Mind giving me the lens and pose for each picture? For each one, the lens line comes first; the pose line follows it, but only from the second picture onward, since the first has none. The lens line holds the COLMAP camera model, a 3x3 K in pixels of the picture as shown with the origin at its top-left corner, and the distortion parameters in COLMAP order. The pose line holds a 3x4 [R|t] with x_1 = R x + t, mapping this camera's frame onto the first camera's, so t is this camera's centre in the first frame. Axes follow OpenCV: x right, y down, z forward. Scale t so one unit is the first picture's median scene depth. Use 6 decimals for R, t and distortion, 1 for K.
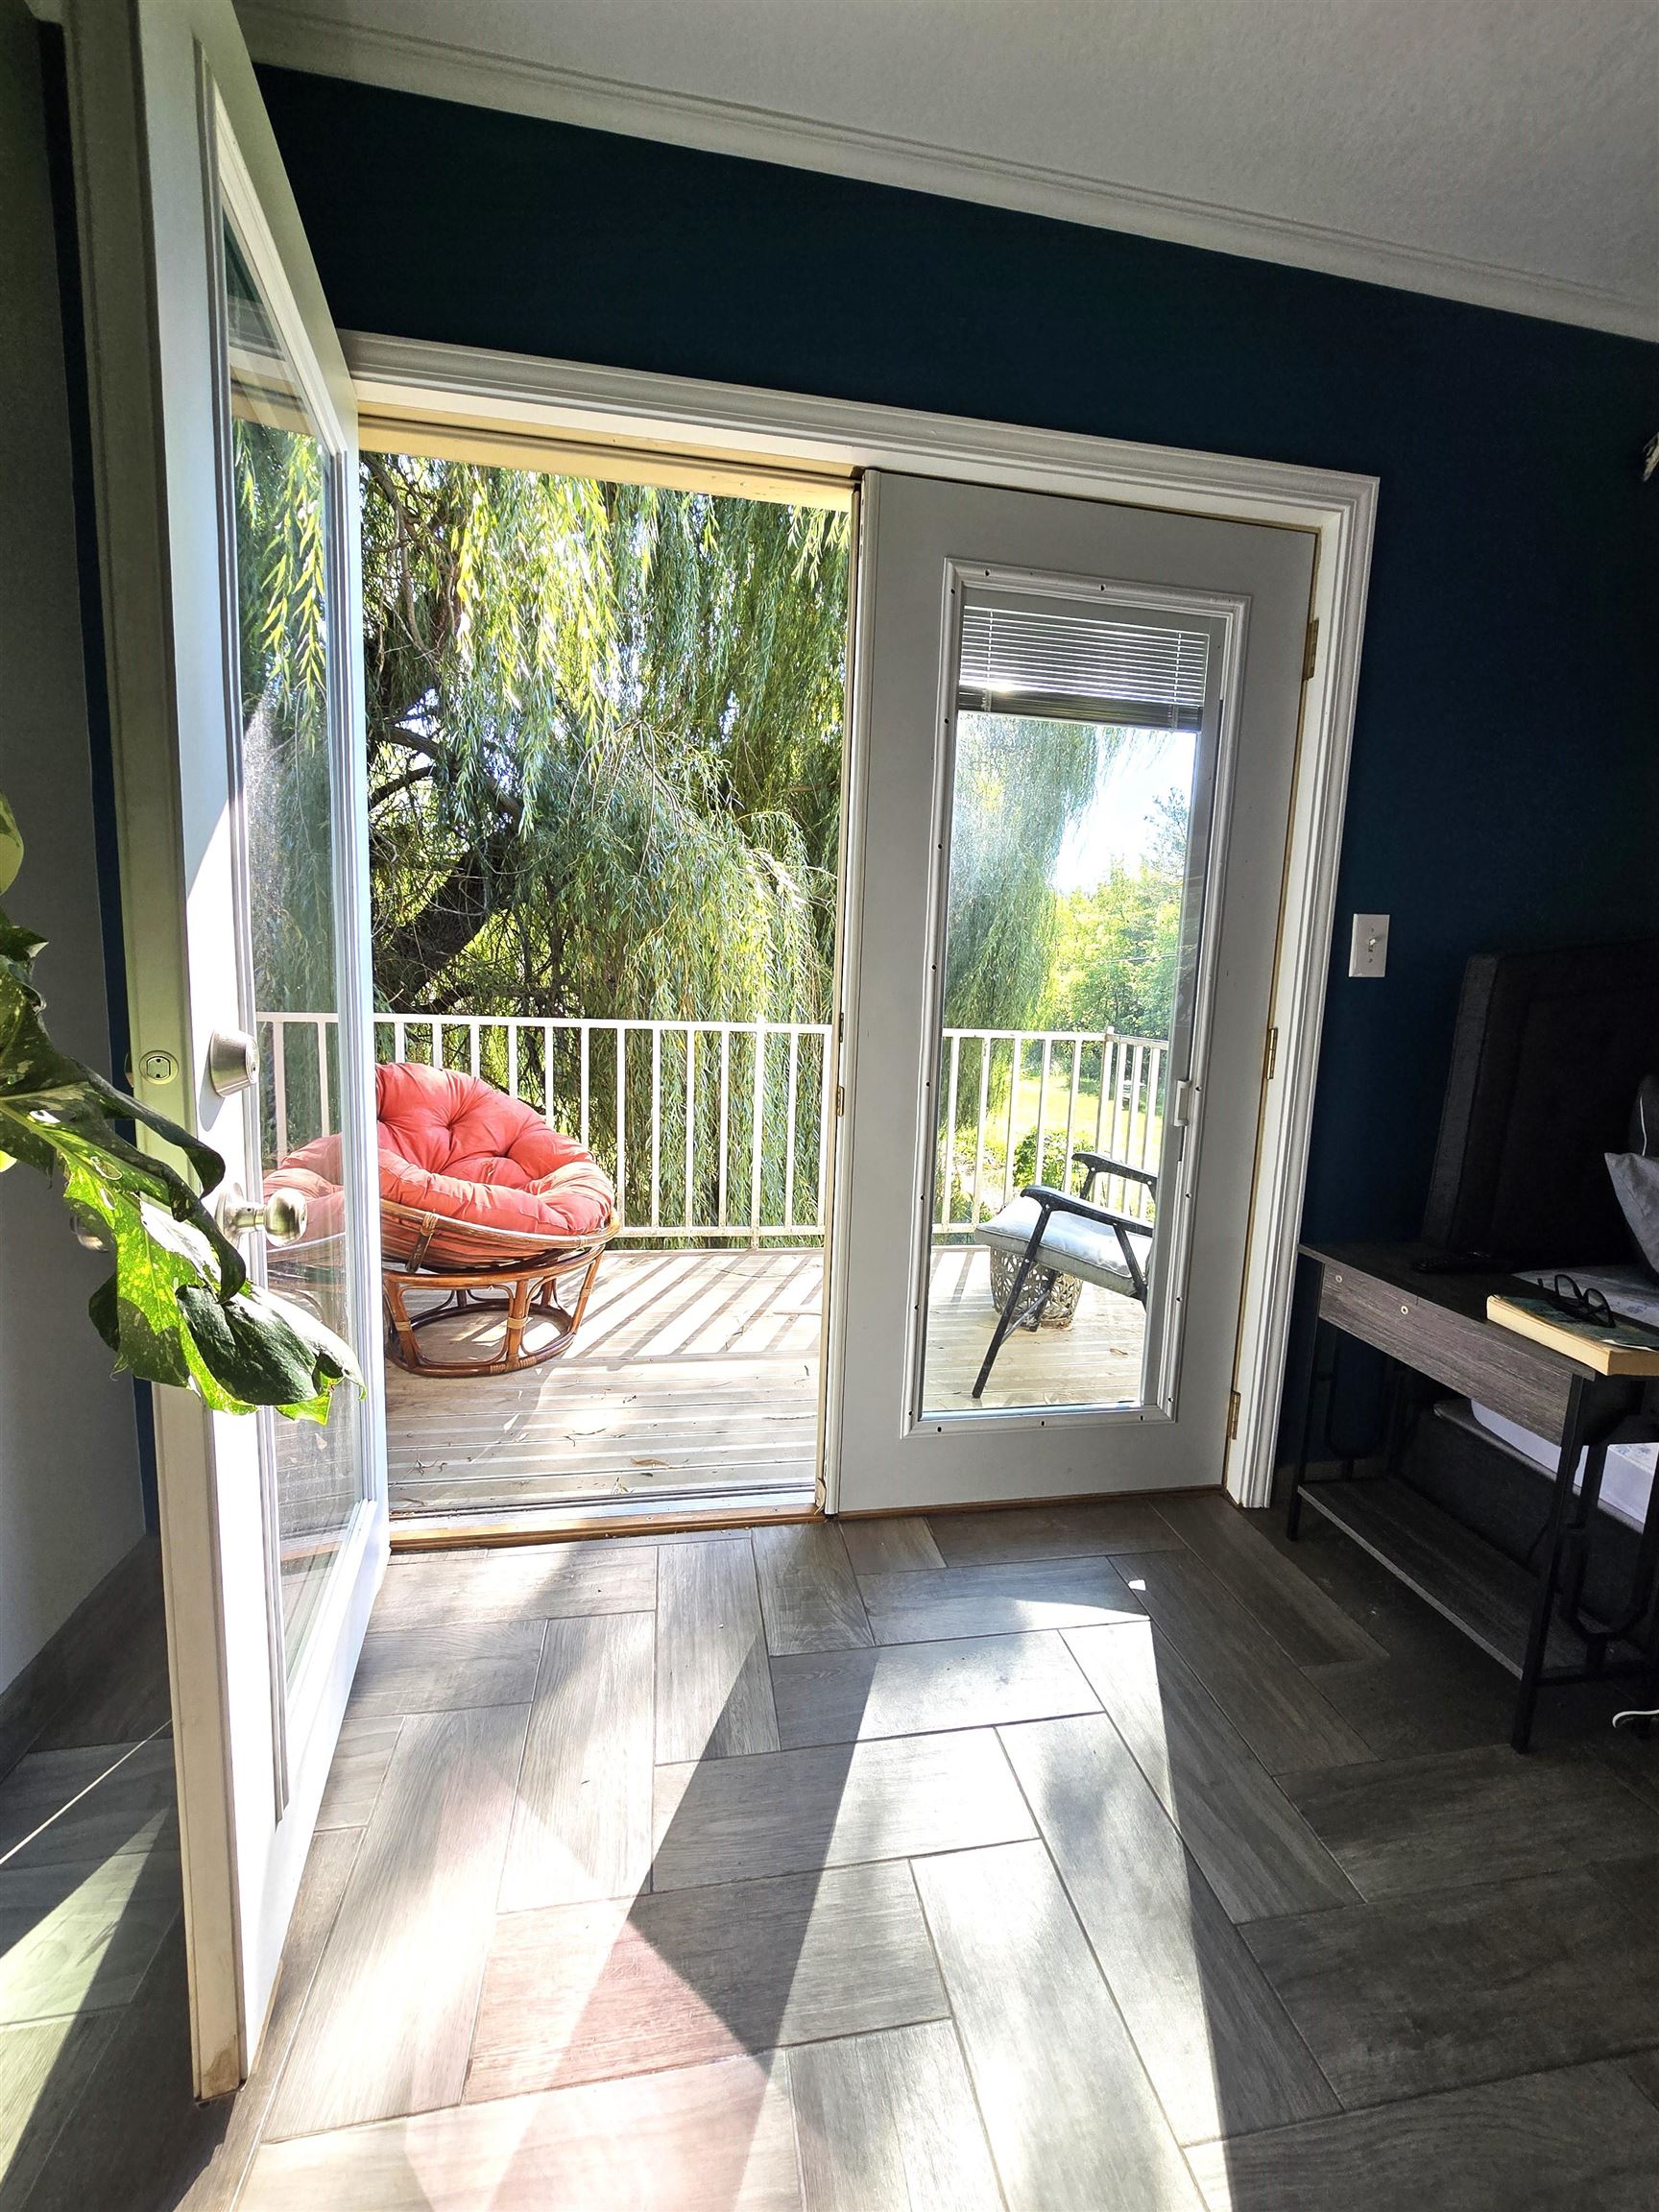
lens RADIAL K [[897.2, 0, 828.6], [0, 897.2, 1104.0], [0, 0, 1]] dist [0.003333, 0.000254]
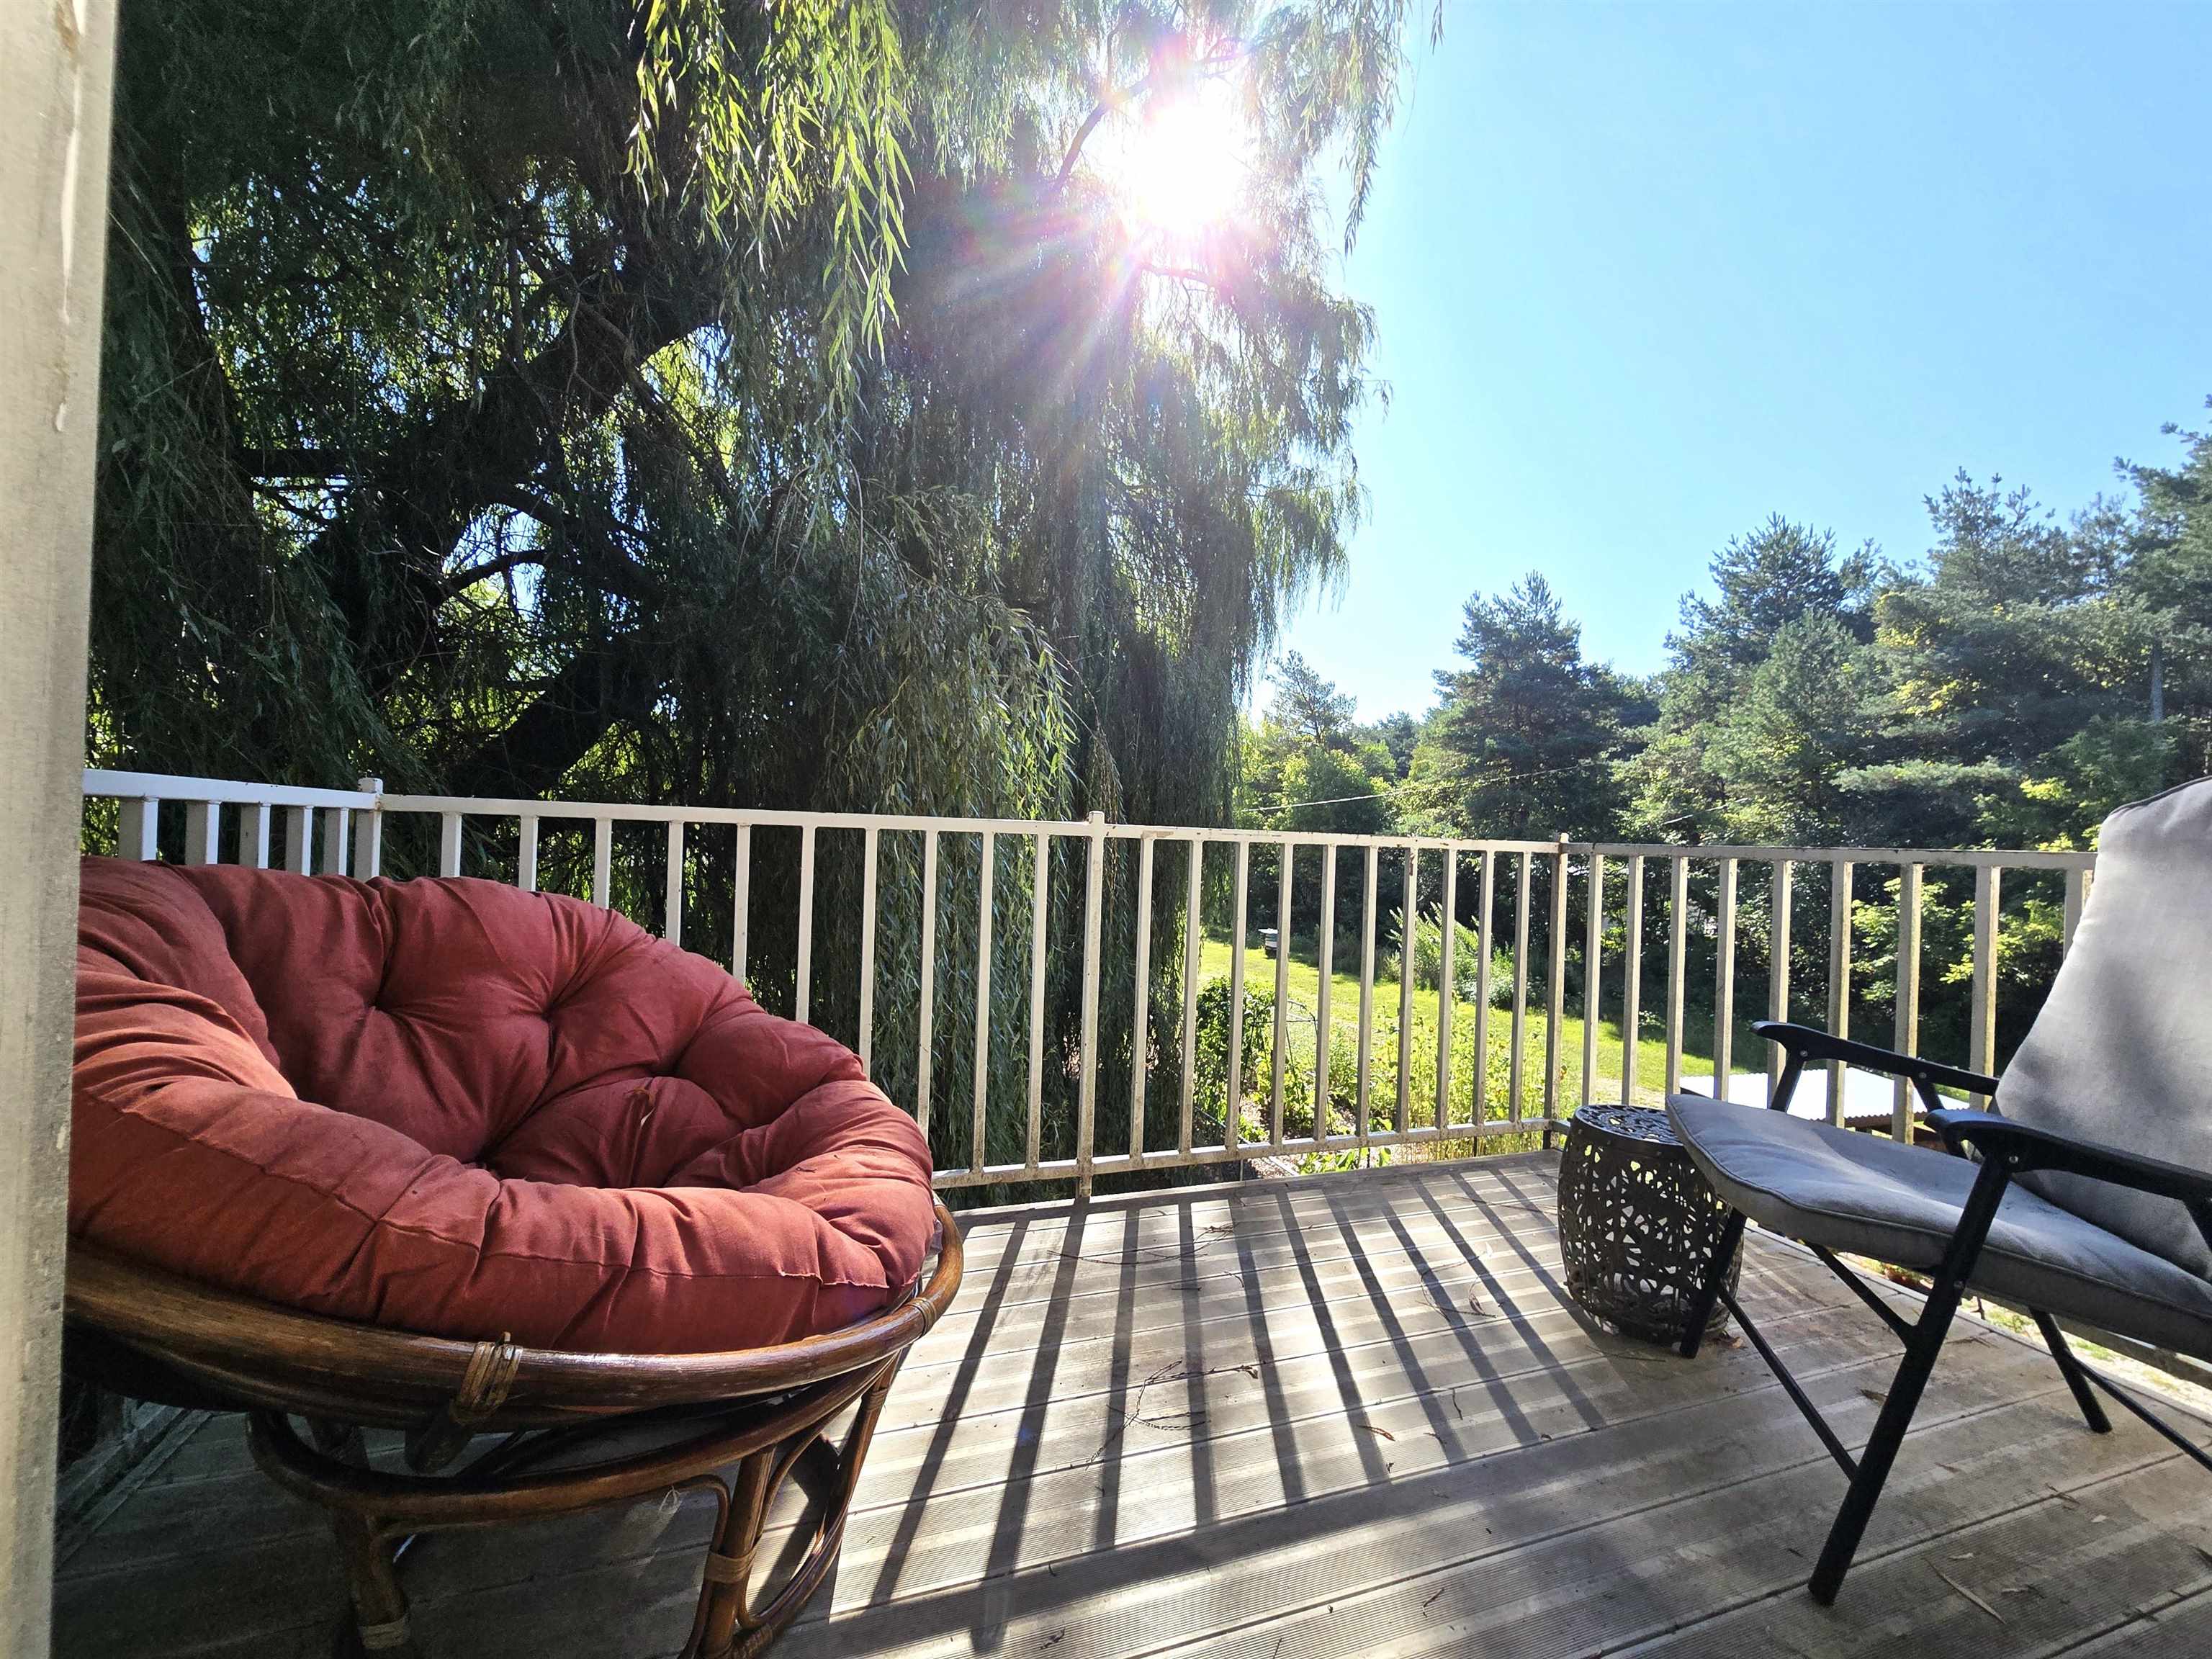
lens RADIAL K [[897.2, 0, 1104.5], [0, 897.2, 830.5], [0, 0, 1]] dist [0.003333, 0.000254]
pose [[0.986248, -0.000331, 0.165272, -0.181557], [0.023421, 0.990186, -0.137782, 0.001306], [-0.163604, 0.139758, 0.976576, 0.405165]]
